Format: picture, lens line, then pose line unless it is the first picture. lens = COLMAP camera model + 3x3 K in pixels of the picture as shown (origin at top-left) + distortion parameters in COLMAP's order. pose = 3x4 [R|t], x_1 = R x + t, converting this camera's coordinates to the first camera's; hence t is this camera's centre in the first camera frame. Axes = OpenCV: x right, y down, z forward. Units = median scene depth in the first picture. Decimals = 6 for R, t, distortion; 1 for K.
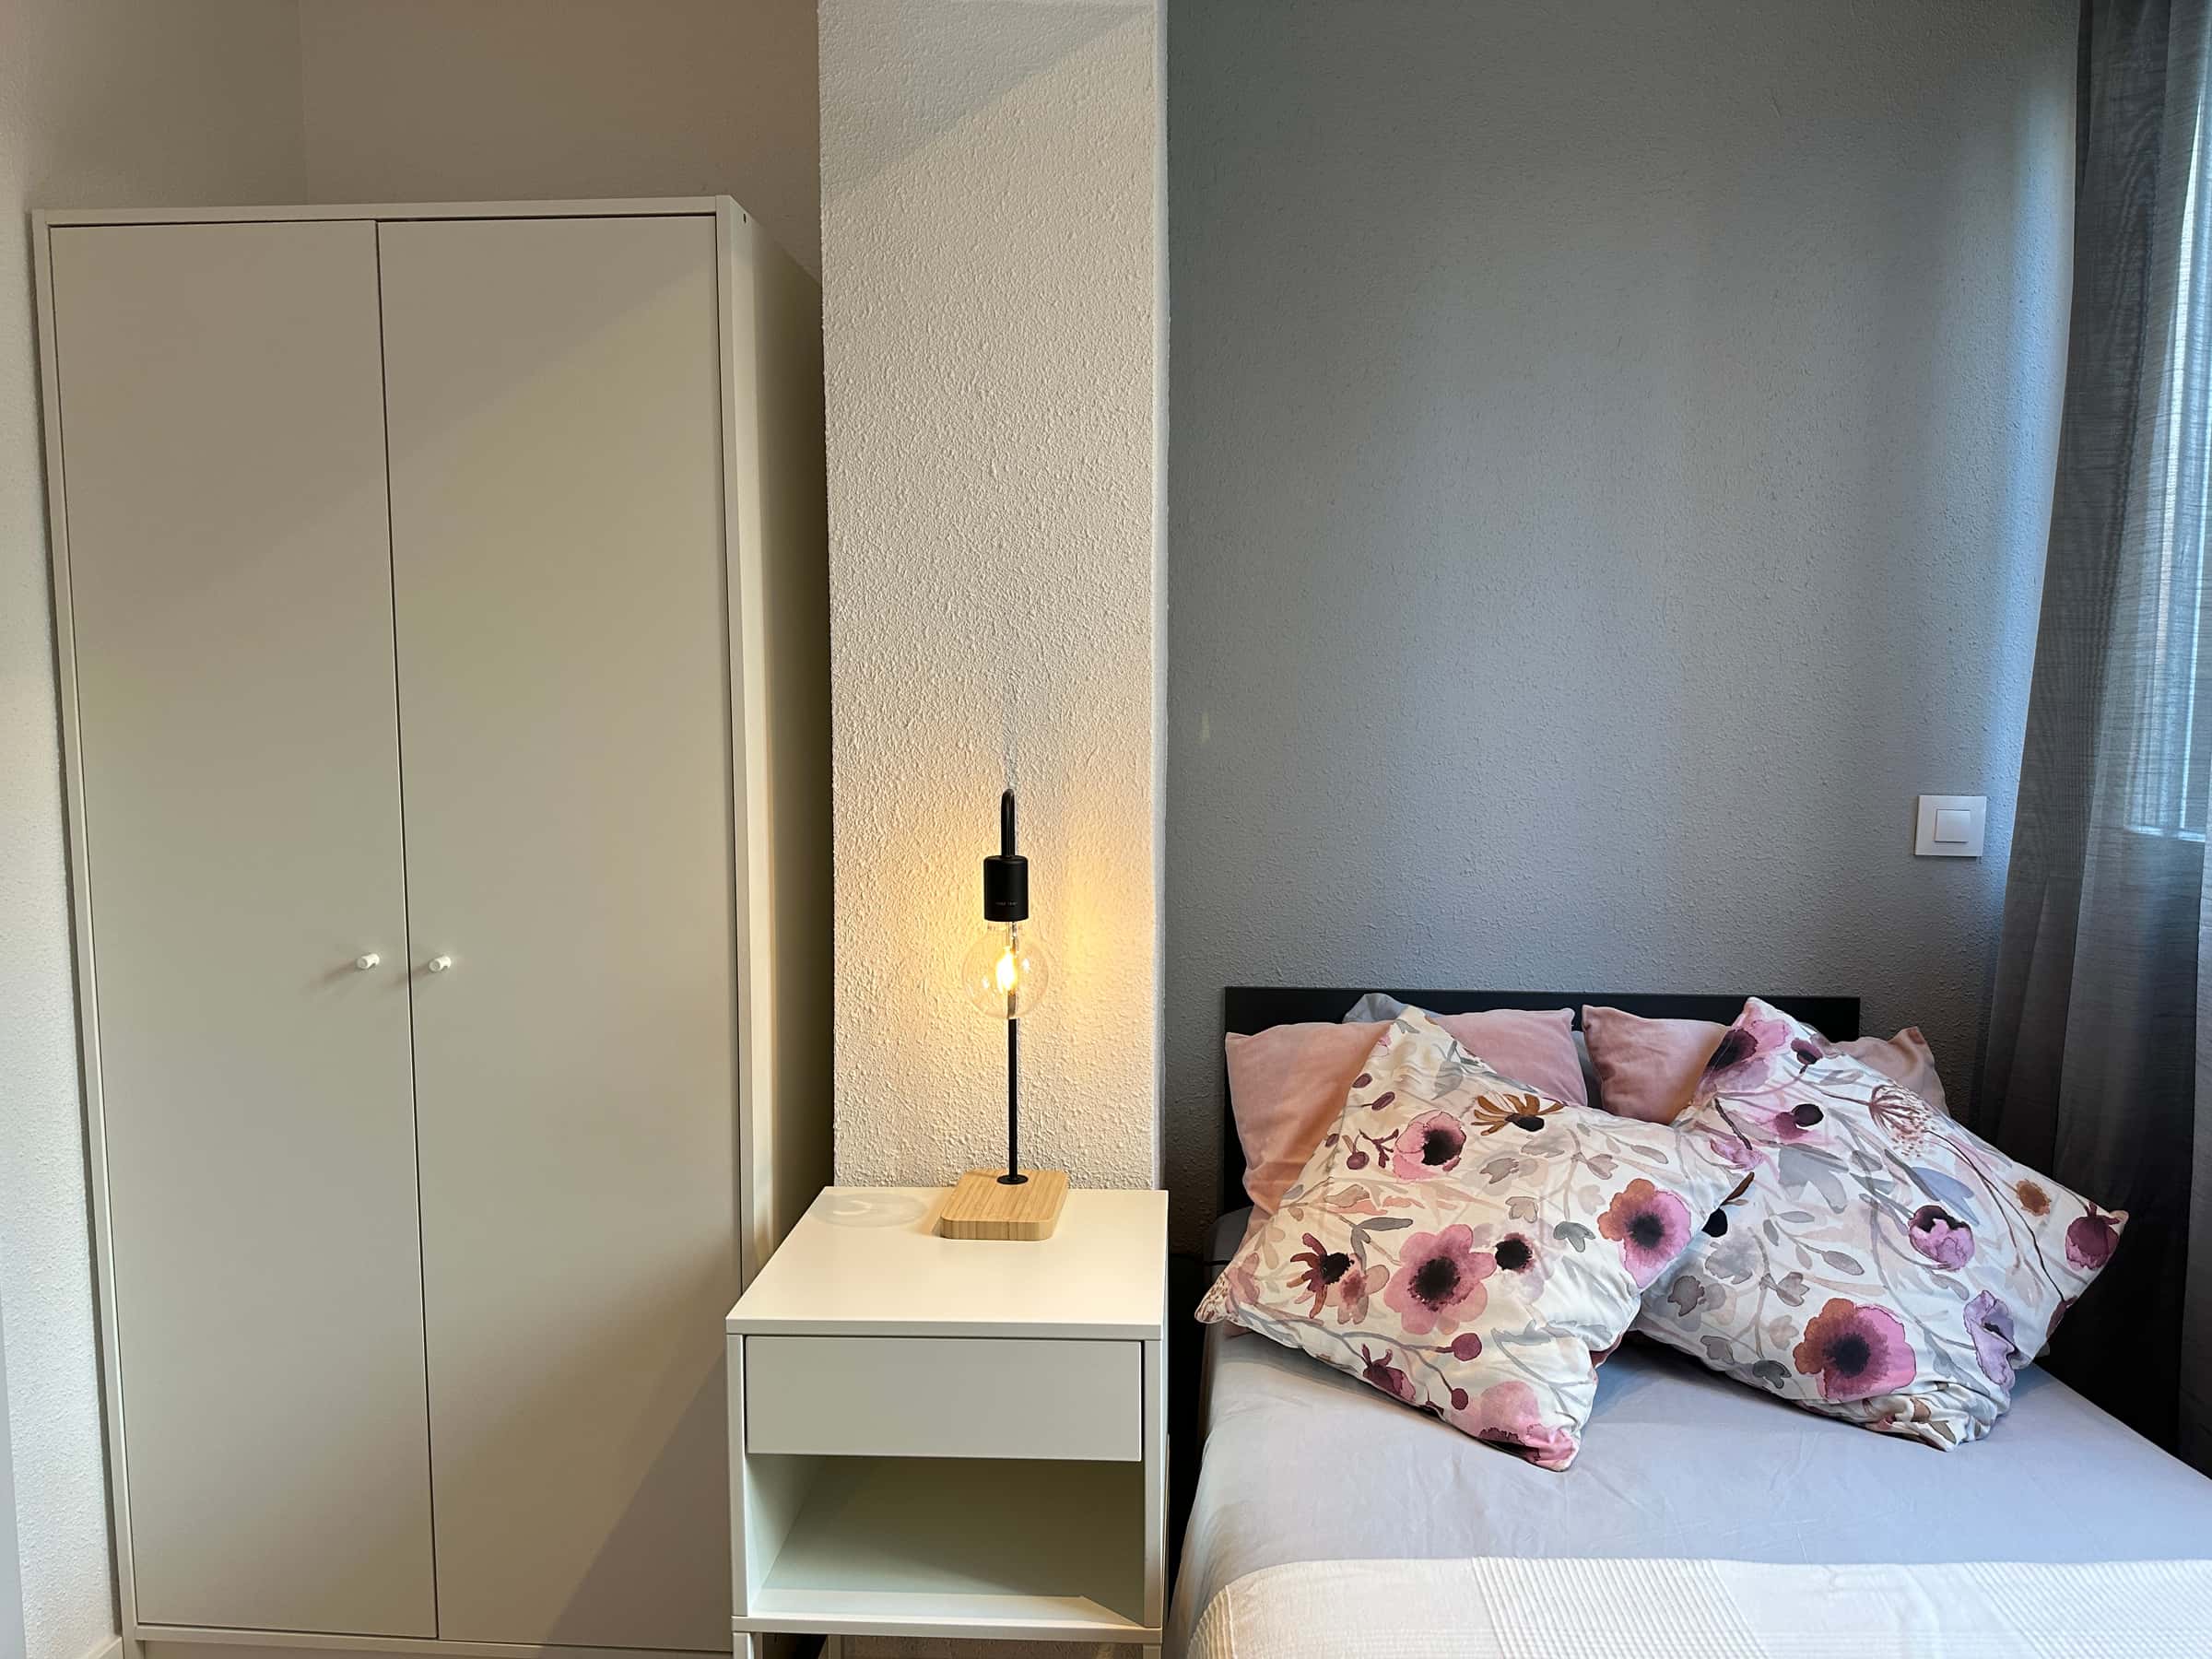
lens RADIAL K [[1452.0, 0, 1106.0], [0, 1452.0, 829.5], [0, 0, 1]] dist [0.045192, -0.107808]
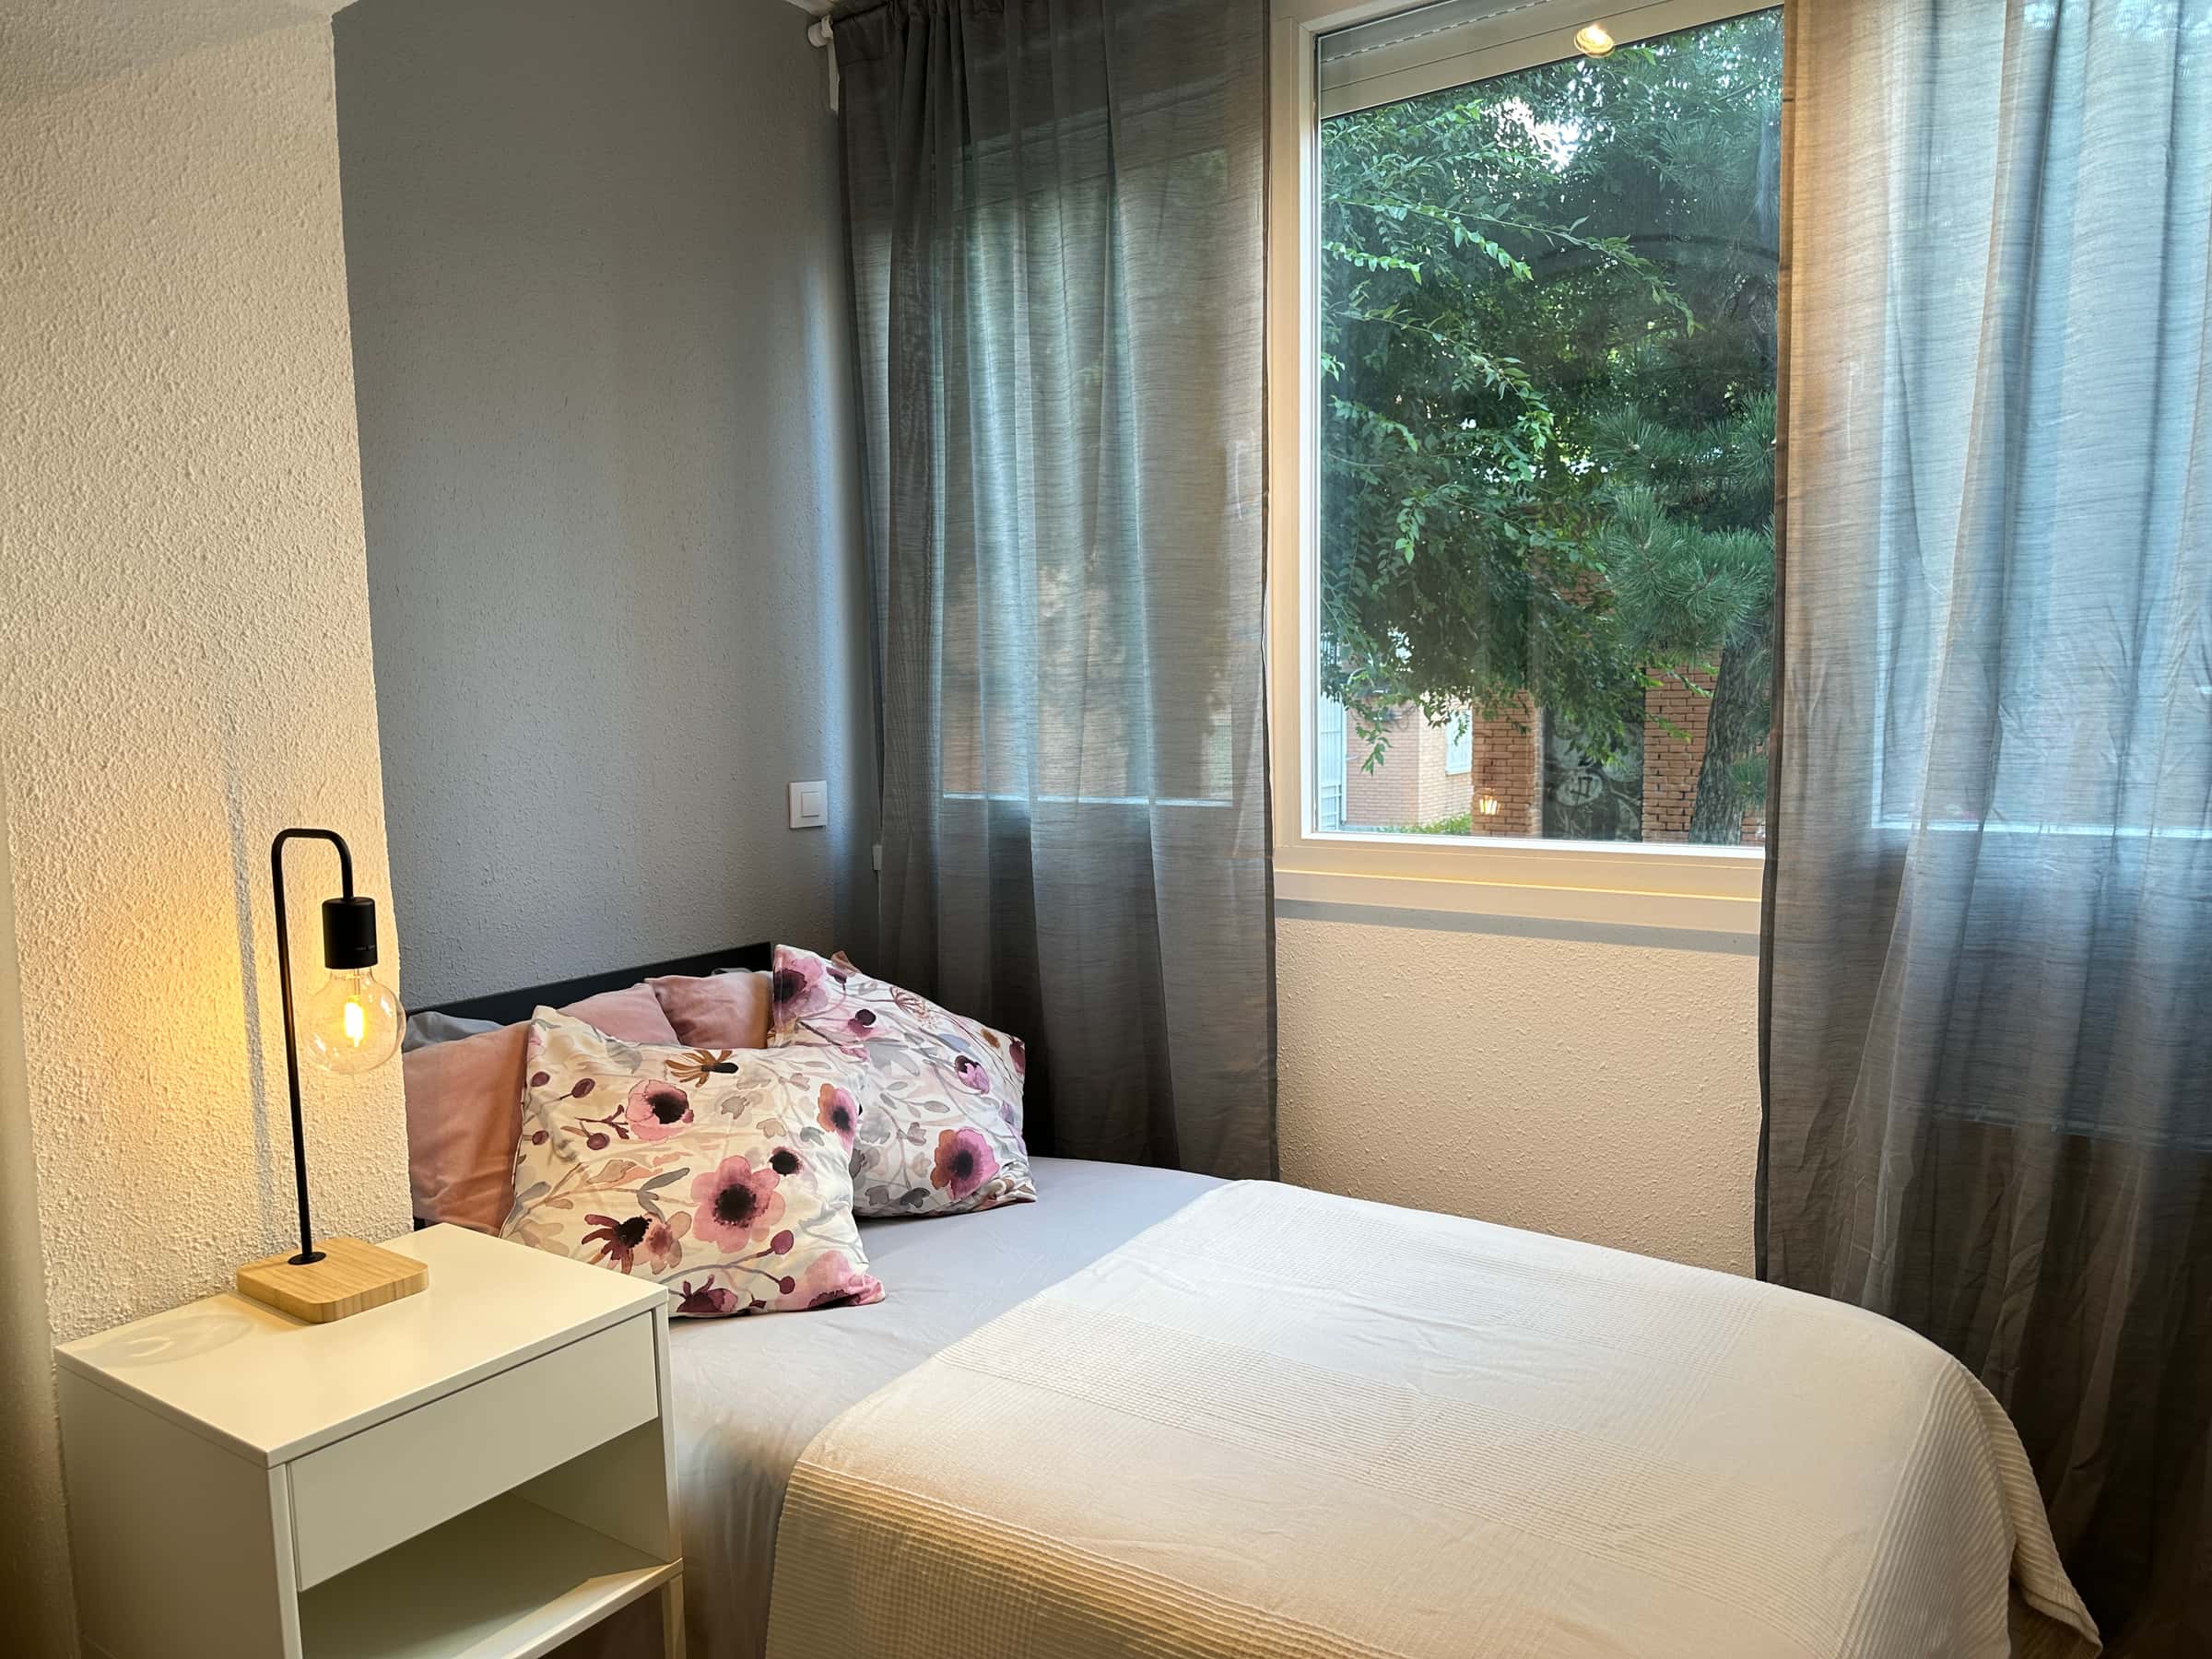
lens RADIAL K [[1452.0, 0, 1106.0], [0, 1452.0, 829.5], [0, 0, 1]] dist [0.045192, -0.107808]
pose [[0.533617, -0.093845, 0.840504, -0.564792], [0.096088, 0.994117, 0.049993, -0.025618], [-0.840250, 0.054085, 0.539494, 0.080985]]
